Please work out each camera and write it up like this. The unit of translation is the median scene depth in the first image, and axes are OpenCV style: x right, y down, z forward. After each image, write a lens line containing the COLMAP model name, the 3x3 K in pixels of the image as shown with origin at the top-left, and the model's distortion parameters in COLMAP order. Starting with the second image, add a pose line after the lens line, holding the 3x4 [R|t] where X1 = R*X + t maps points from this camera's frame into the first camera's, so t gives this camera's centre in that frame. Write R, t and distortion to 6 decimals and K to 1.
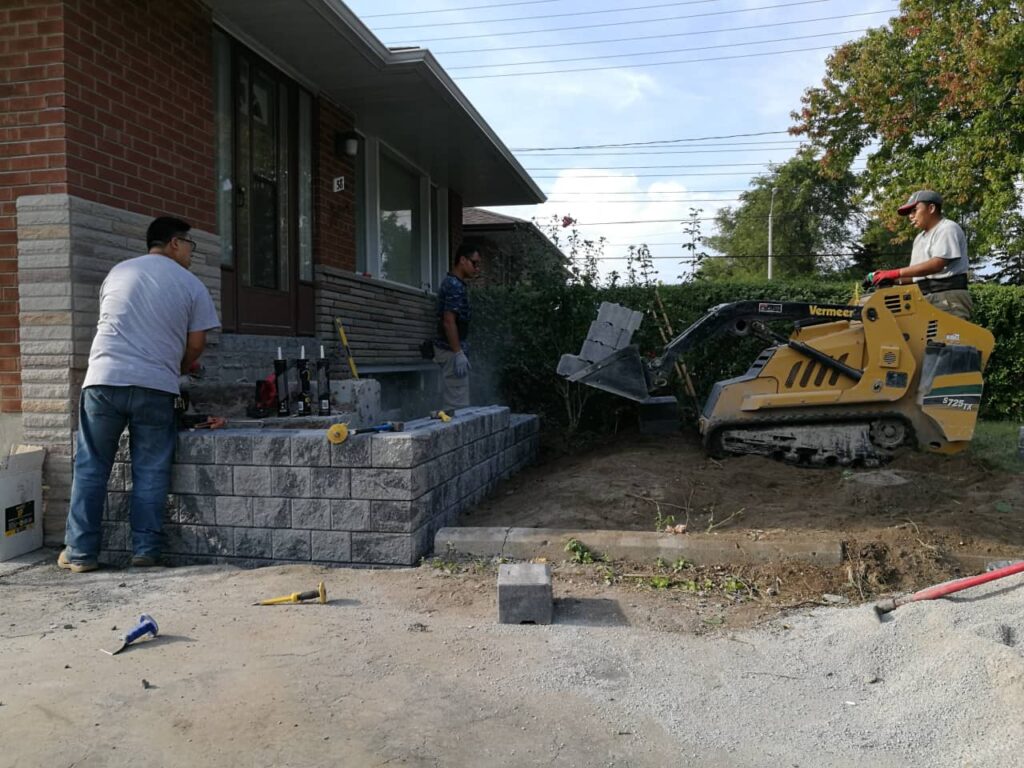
lens RADIAL K [[810.4, 0, 512.0], [0, 810.4, 384.0], [0, 0, 1]] dist [-0.104587, 0.135437]
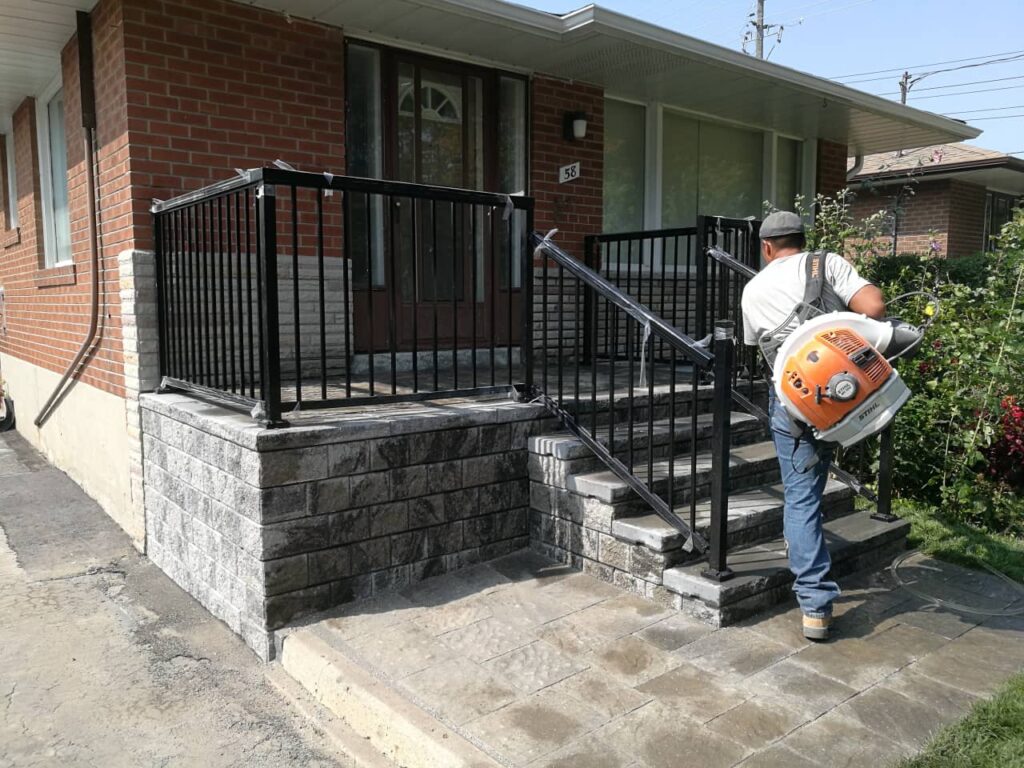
lens RADIAL K [[809.6, 0, 512.0], [0, 809.6, 384.0], [0, 0, 1]] dist [-0.044068, 0.085581]
pose [[0.764863, 0.079575, -0.639260, 0.602689], [-0.029057, 0.995593, 0.089166, -0.166466], [0.643538, -0.049625, 0.763804, 0.463431]]
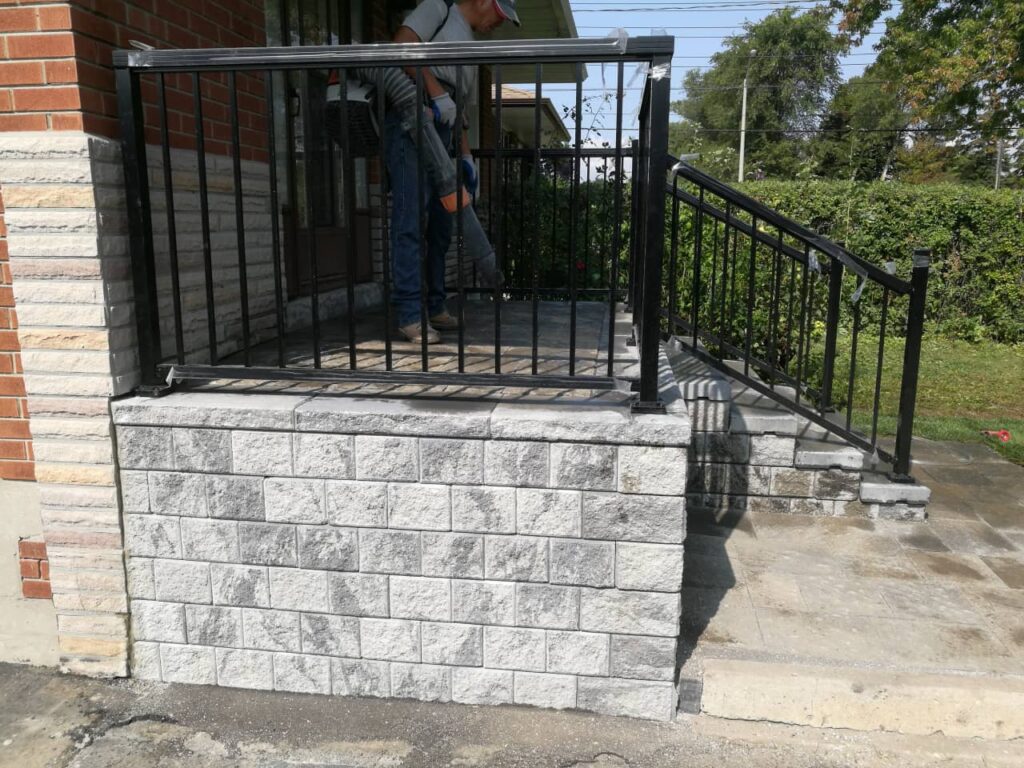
lens RADIAL K [[809.6, 0, 512.0], [0, 809.6, 384.0], [0, 0, 1]] dist [-0.044068, 0.085581]
pose [[0.997958, 0.002488, 0.063828, -0.278999], [-0.012921, 0.986448, 0.163567, -0.156427], [-0.062556, -0.164058, 0.984465, 0.353878]]
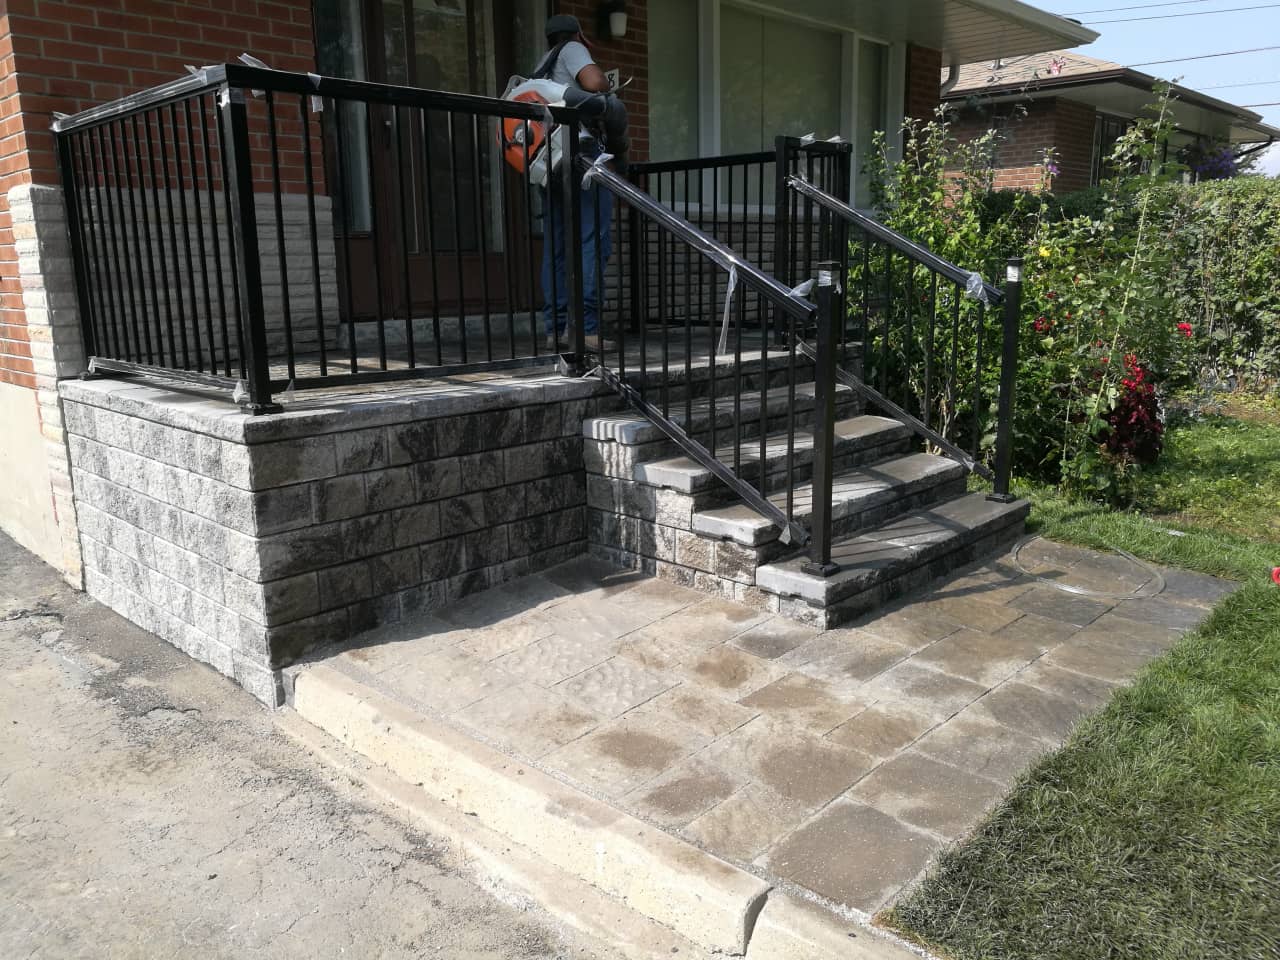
lens RADIAL K [[1003.3, 0, 637.1], [0, 1003.3, 474.1], [0, 0, 1]] dist [0.006770, 0.008325]
pose [[0.838281, 0.112261, -0.533556, 0.570362], [-0.010032, 0.981584, 0.190765, -0.148793], [0.545146, -0.154562, 0.823970, 0.431056]]
